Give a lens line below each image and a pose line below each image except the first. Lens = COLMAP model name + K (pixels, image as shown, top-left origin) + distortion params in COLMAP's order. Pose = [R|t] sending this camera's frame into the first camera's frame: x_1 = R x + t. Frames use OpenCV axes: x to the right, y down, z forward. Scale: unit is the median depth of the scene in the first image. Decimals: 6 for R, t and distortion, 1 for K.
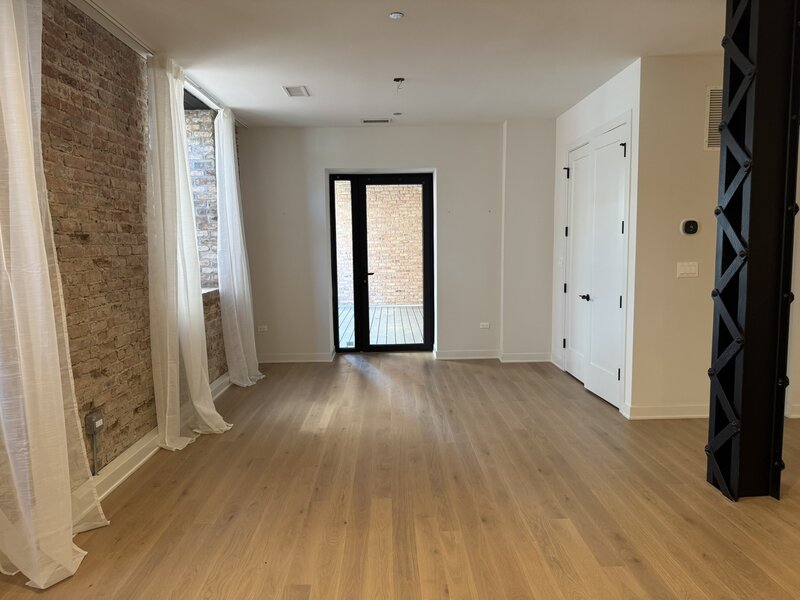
lens RADIAL K [[555.2, 0, 400.0], [0, 555.2, 300.0], [0, 0, 1]] dist [0.049127, -0.060650]
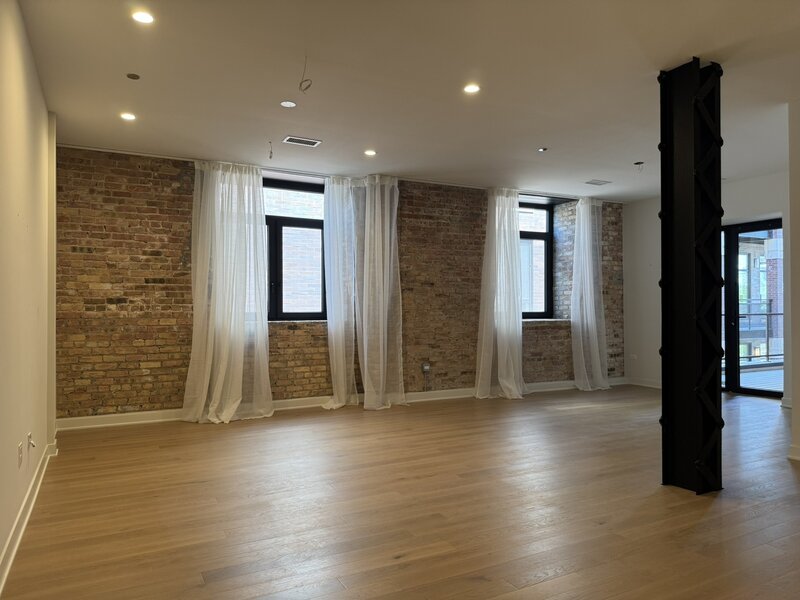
lens RADIAL K [[555.2, 0, 400.0], [0, 555.2, 300.0], [0, 0, 1]] dist [0.049127, -0.060650]
pose [[0.444416, -0.000414, -0.895820, 1.171294], [-0.093347, 0.994535, -0.046769, 0.057371], [0.890944, 0.104407, 0.441948, -0.075719]]
